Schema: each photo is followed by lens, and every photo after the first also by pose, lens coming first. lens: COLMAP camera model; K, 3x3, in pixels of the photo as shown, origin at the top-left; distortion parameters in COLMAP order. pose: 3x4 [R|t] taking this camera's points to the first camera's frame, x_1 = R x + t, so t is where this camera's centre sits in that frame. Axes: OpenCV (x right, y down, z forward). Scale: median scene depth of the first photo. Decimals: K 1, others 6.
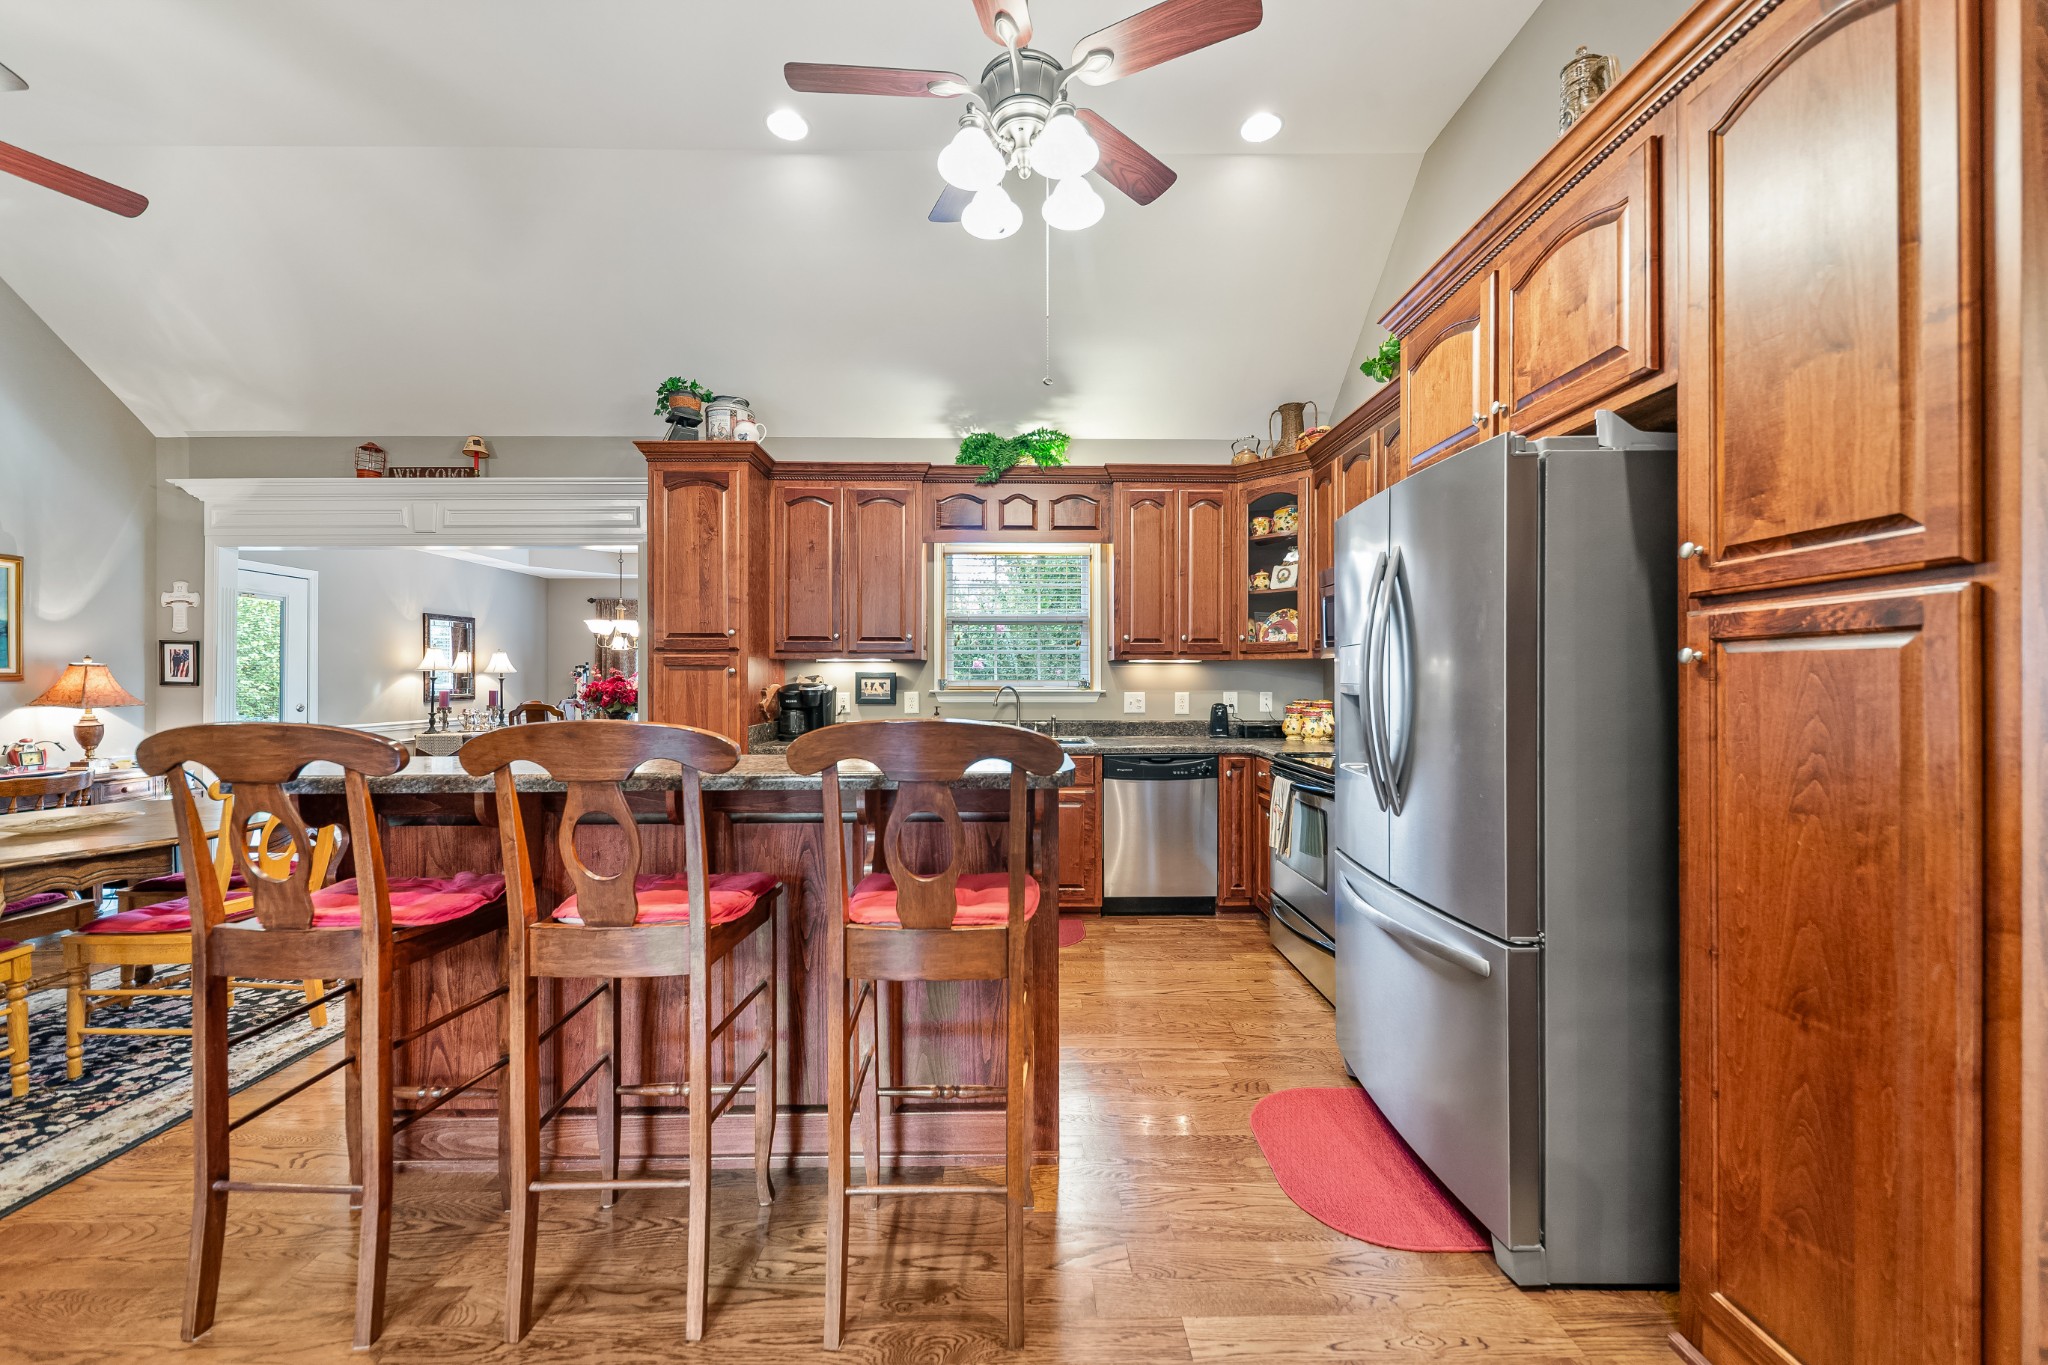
lens RADIAL K [[778.3, 0, 1021.4], [0, 778.3, 677.2], [0, 0, 1]] dist [0.003836, -0.002993]
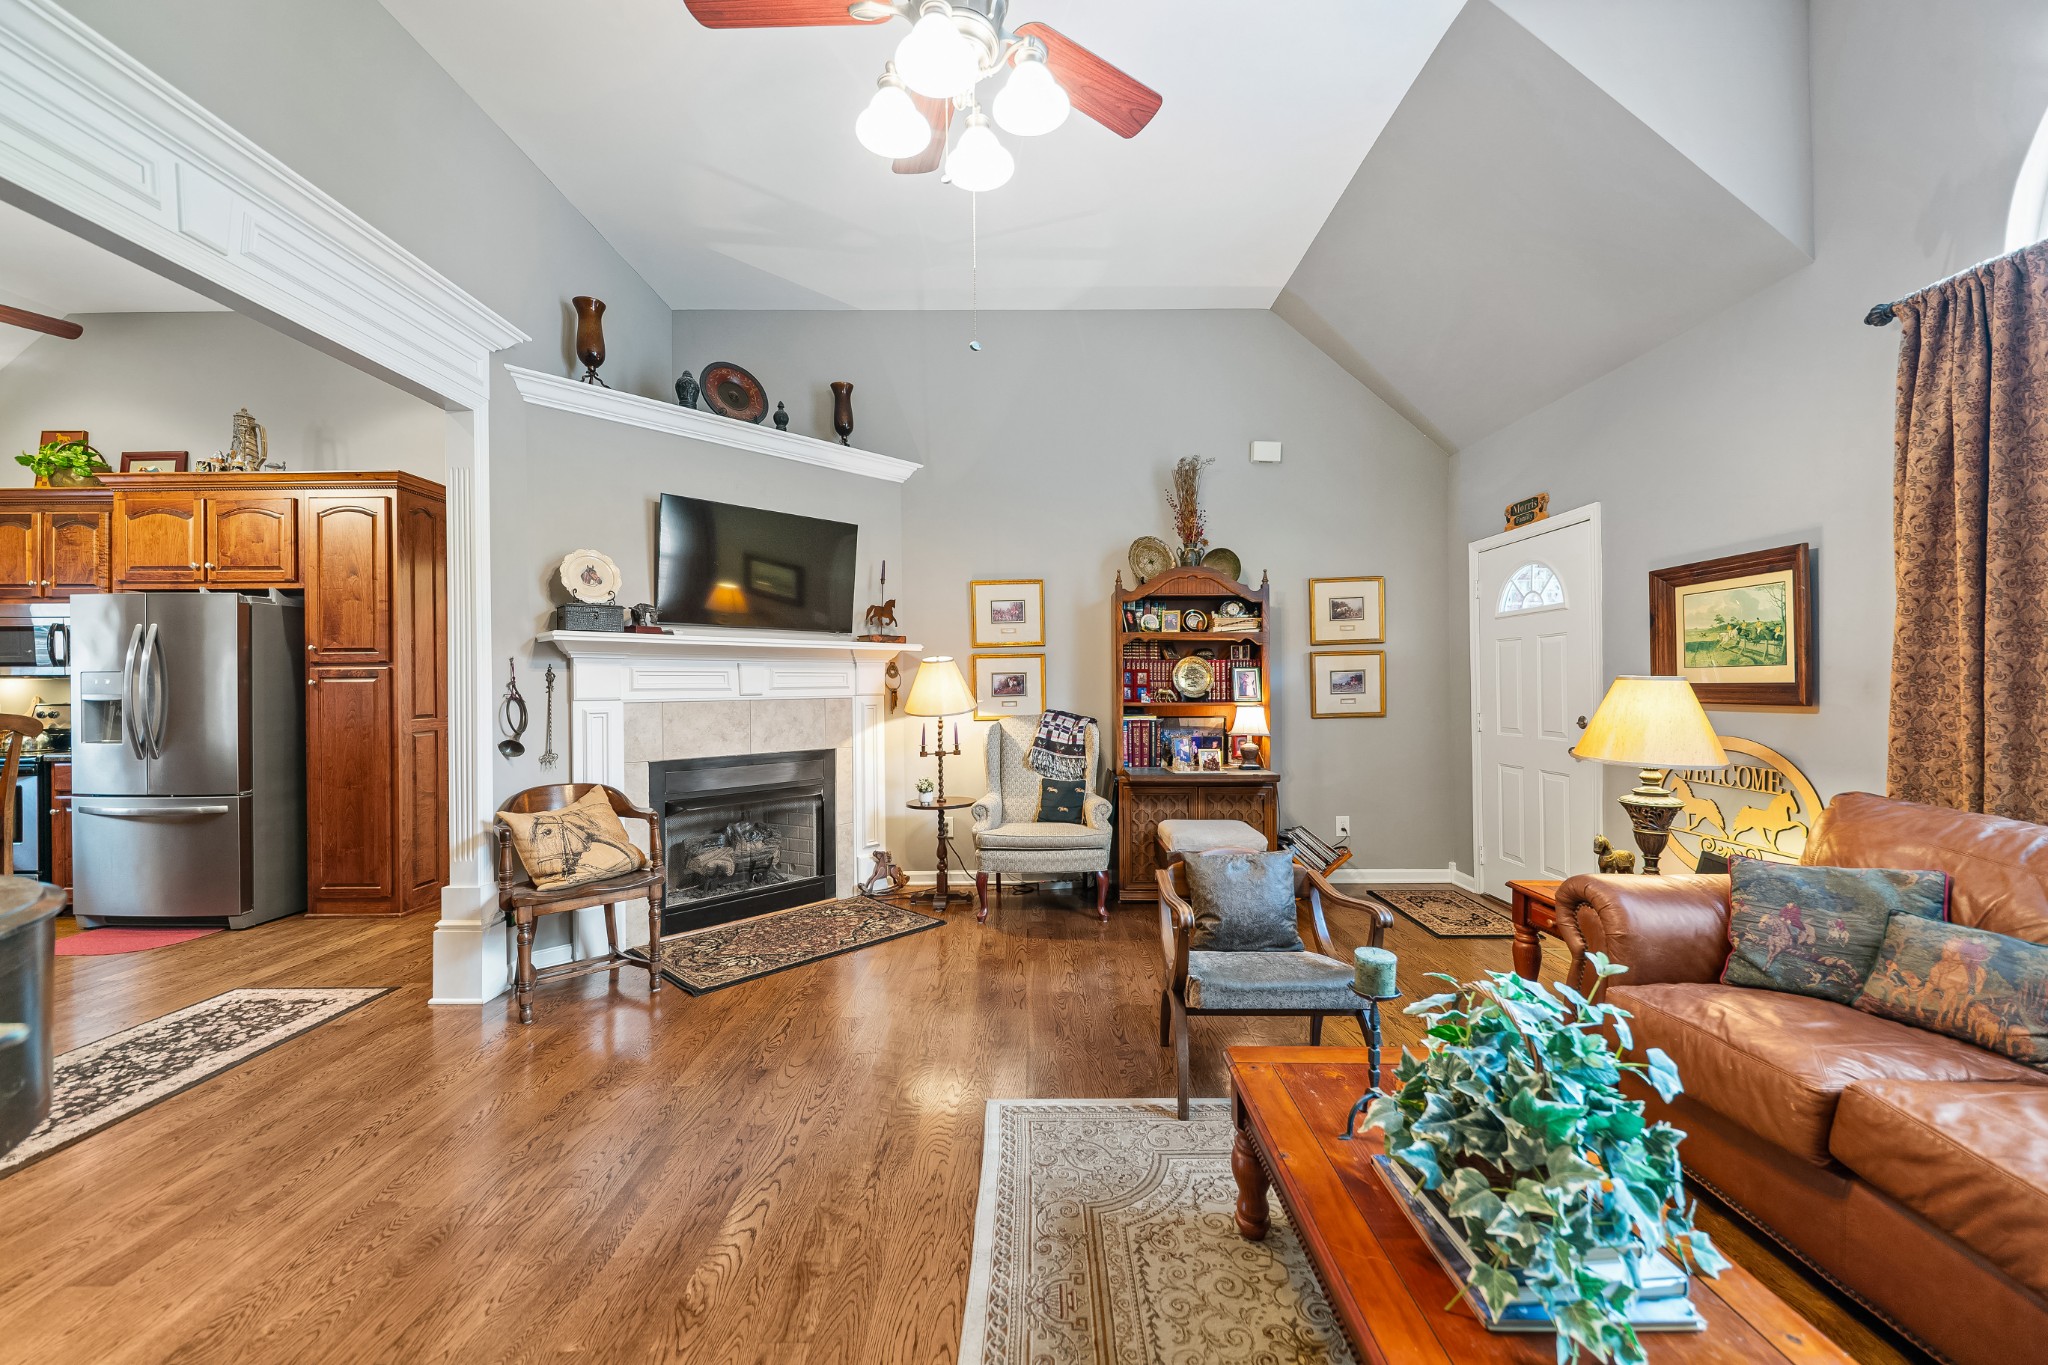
lens RADIAL K [[778.3, 0, 1033.2], [0, 778.3, 685.5], [0, 0, 1]] dist [0.003836, -0.002993]
pose [[0.006152, -0.001763, 0.999980, -0.702546], [0.002792, 0.999995, 0.001746, -0.004556], [-0.999977, 0.002782, 0.006157, -0.594716]]
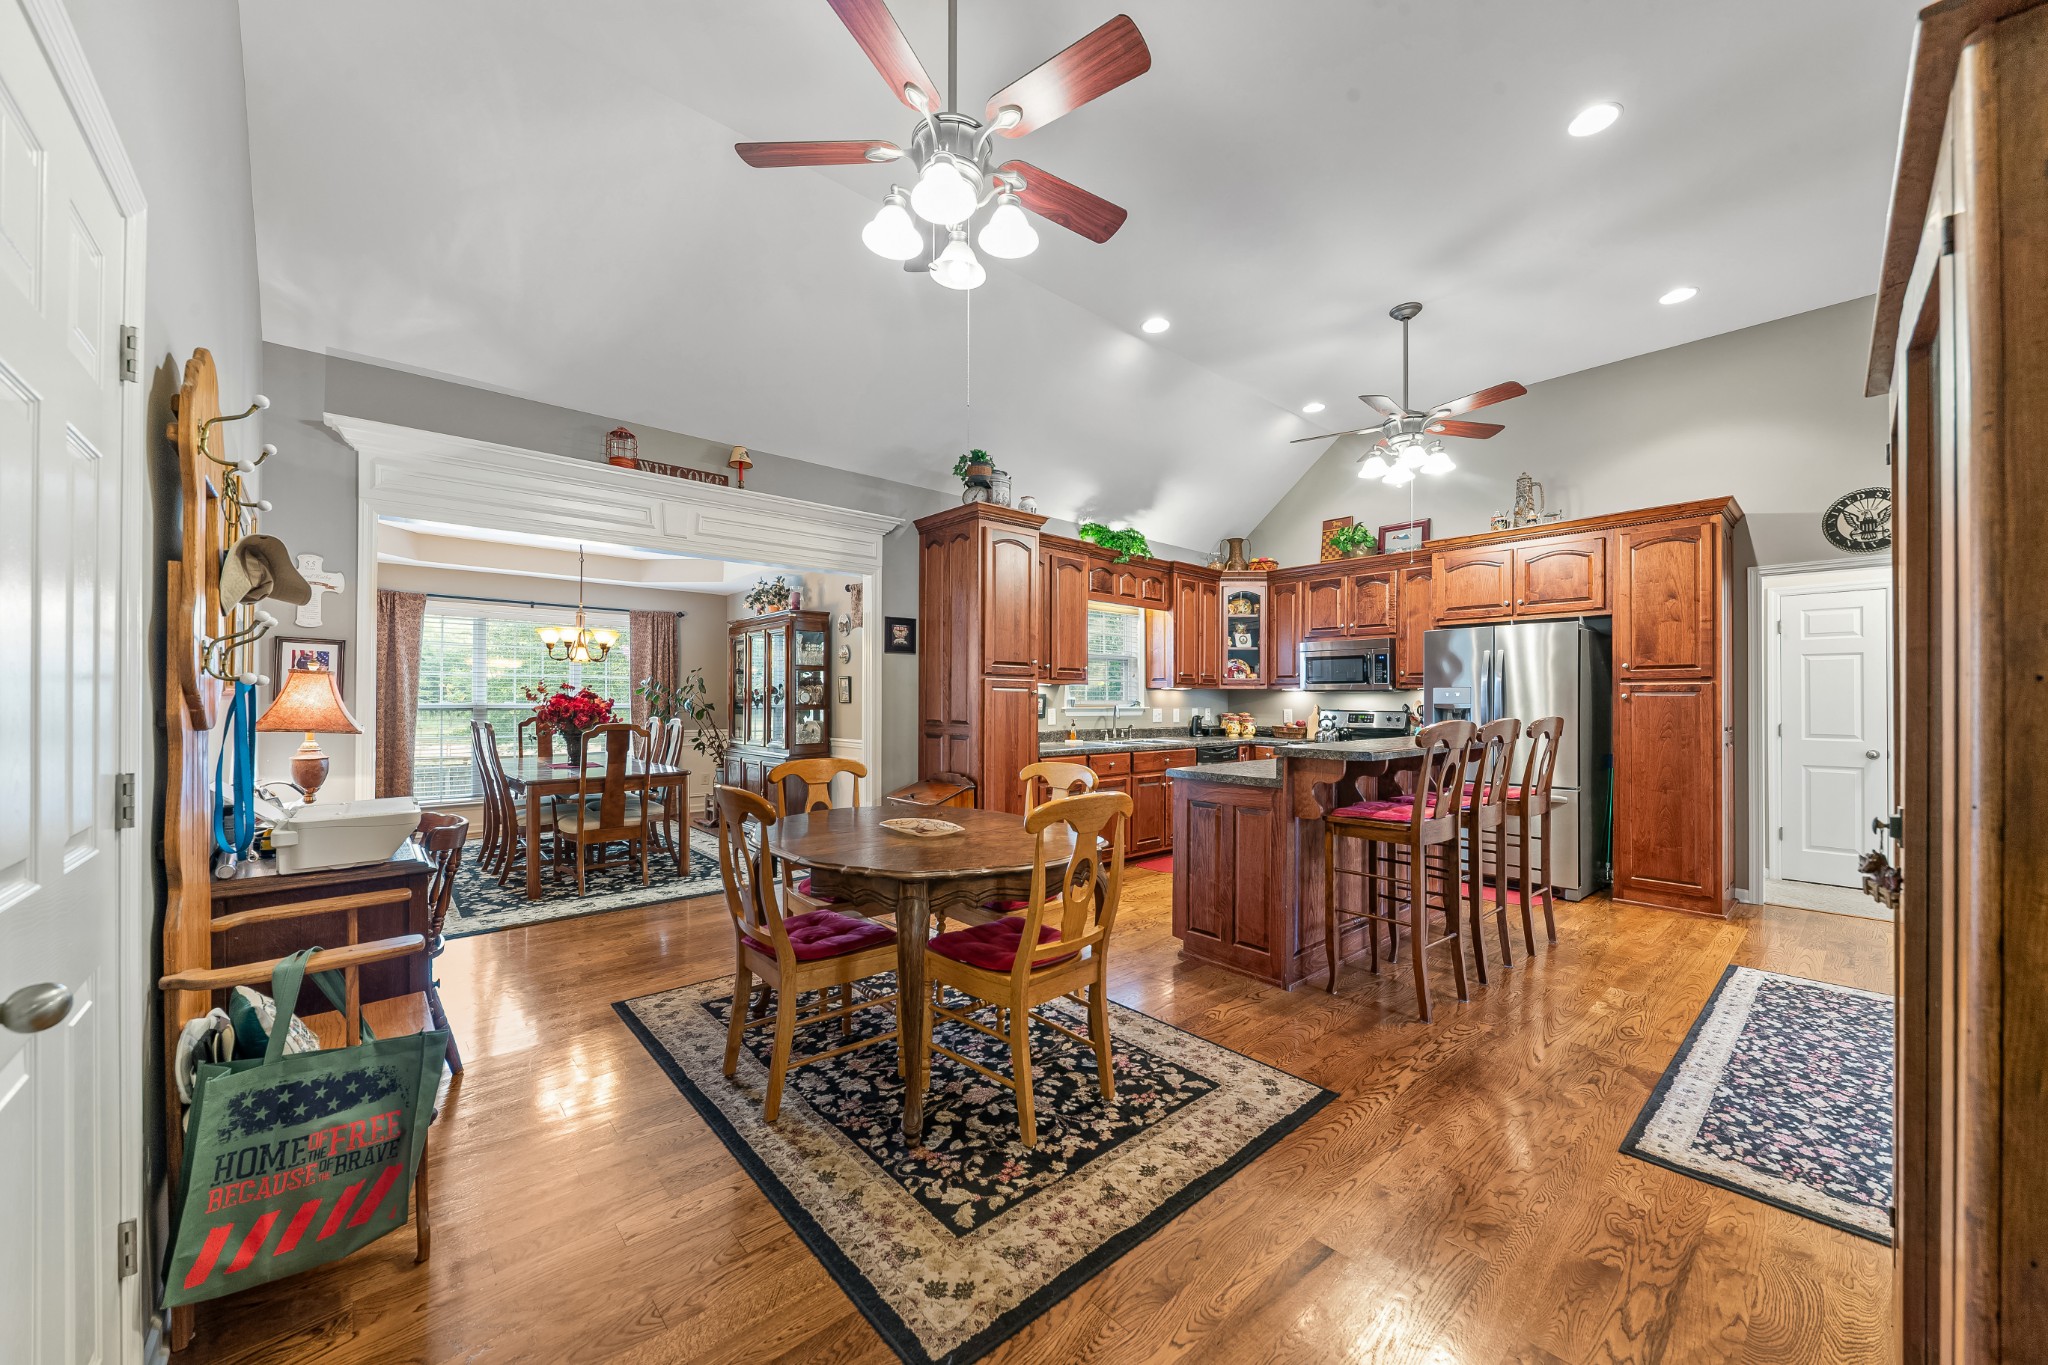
lens RADIAL K [[748.7, 0, 1011.8], [0, 748.7, 695.4], [0, 0, 1]] dist [0.001492, -0.000217]
pose [[0.764322, 0.010088, 0.644756, -1.095242], [-0.008905, 0.999947, -0.005089, 0.003445], [-0.644773, -0.001852, 0.764372, 0.069369]]
